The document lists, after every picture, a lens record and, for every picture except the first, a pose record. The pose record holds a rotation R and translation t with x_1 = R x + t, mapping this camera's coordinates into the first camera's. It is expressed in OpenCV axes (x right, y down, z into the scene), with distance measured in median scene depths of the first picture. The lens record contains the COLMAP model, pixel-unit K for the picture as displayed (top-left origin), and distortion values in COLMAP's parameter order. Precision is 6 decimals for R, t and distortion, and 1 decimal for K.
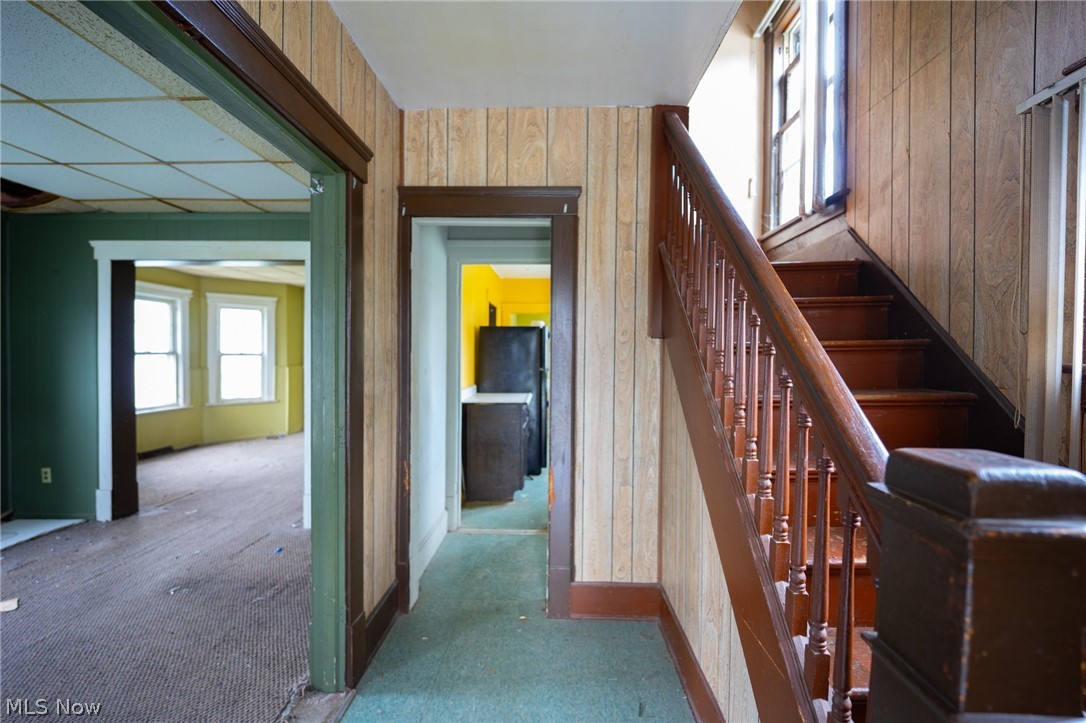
lens RADIAL K [[440.9, 0, 547.3], [0, 440.9, 360.8], [0, 0, 1]] dist [-0.010896, -0.000233]
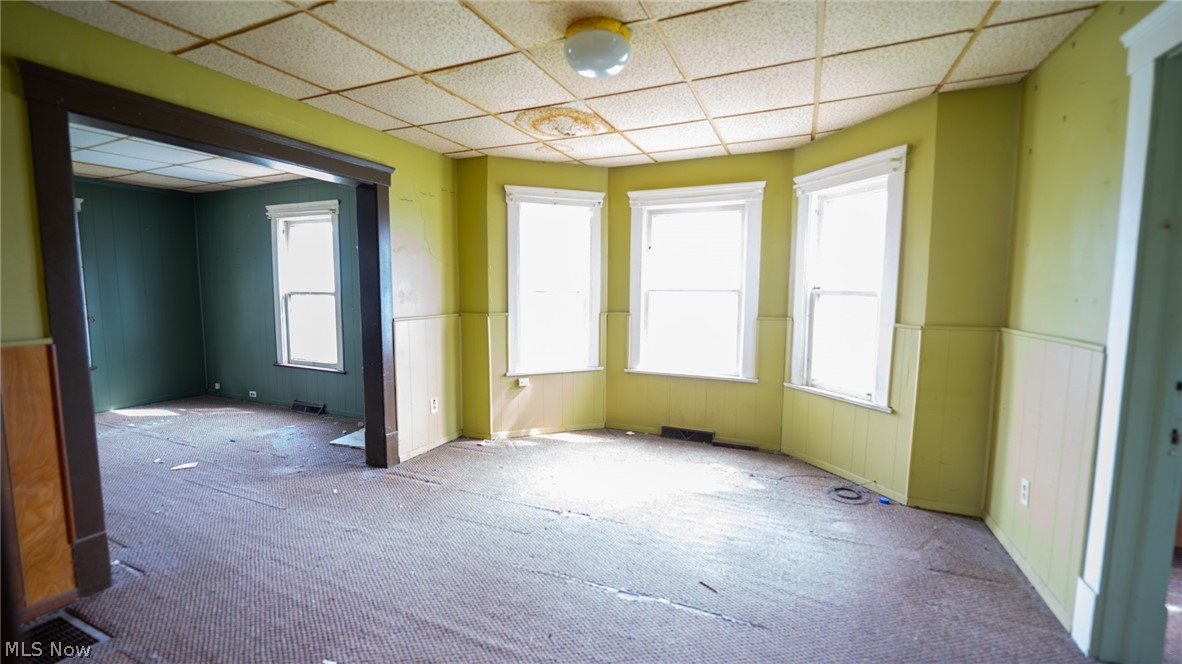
lens RADIAL K [[475.3, 0, 596.8], [0, 475.3, 331.3], [0, 0, 1]] dist [-0.010511, -0.000127]
pose [[-0.394200, 0.078154, -0.915695, -0.142631], [-0.013684, 0.995768, 0.090879, -0.018024], [0.918923, 0.048355, -0.391462, 1.072863]]
